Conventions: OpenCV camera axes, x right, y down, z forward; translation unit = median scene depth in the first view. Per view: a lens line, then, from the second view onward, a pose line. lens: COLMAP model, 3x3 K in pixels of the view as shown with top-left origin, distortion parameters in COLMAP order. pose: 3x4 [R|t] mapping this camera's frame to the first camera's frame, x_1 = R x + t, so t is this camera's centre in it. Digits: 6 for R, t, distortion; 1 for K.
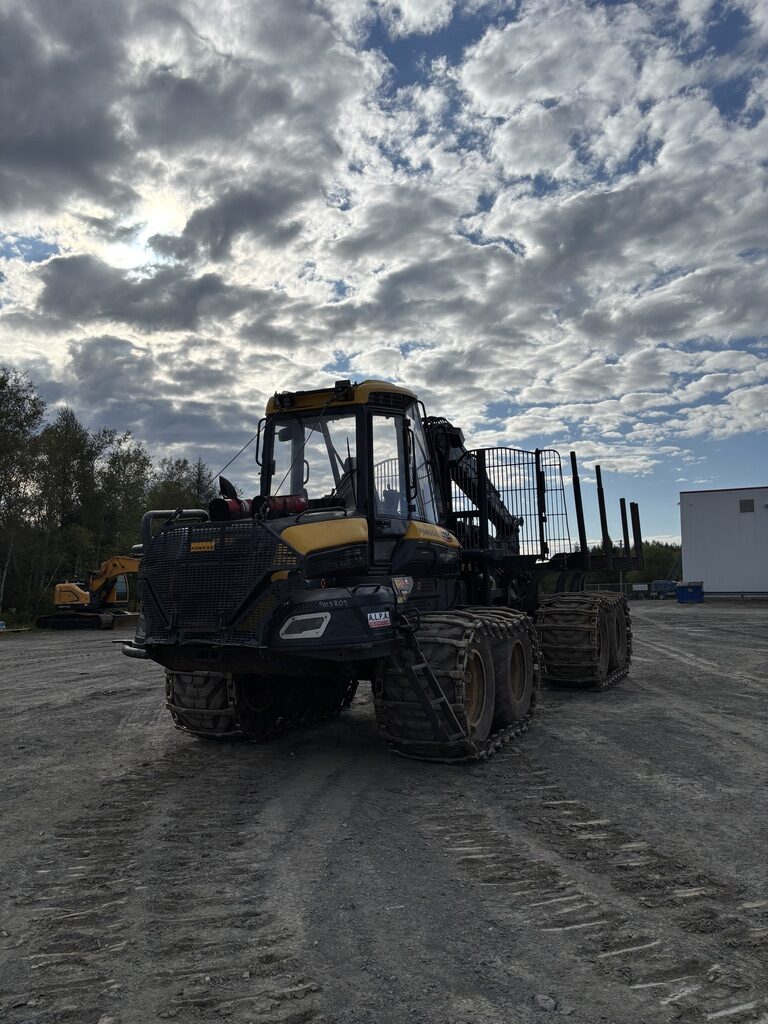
lens RADIAL K [[775.2, 0, 384.0], [0, 775.2, 512.0], [0, 0, 1]] dist [0.014774, -0.000251]
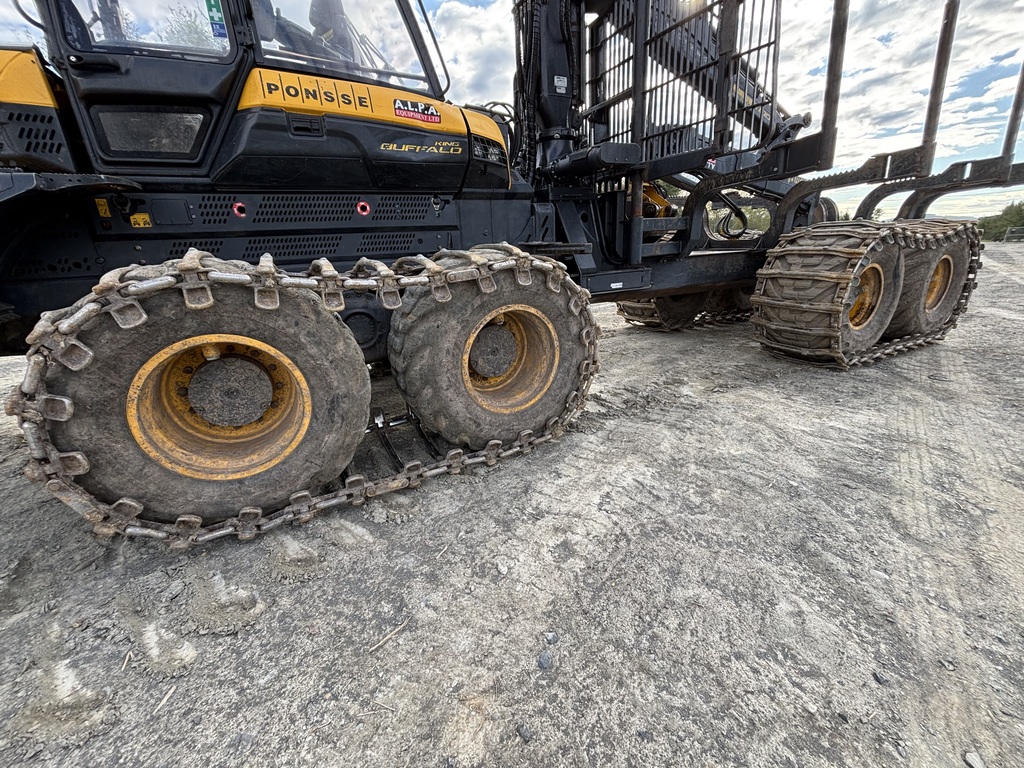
lens RADIAL K [[408.3, 0, 509.9], [0, 408.3, 385.9], [0, 0, 1]] dist [-0.001279, -0.000170]
pose [[0.812201, 0.165068, -0.559538, 0.240100], [0.084304, 0.915856, 0.392556, 0.074118], [0.577255, -0.366006, 0.729943, 0.546731]]
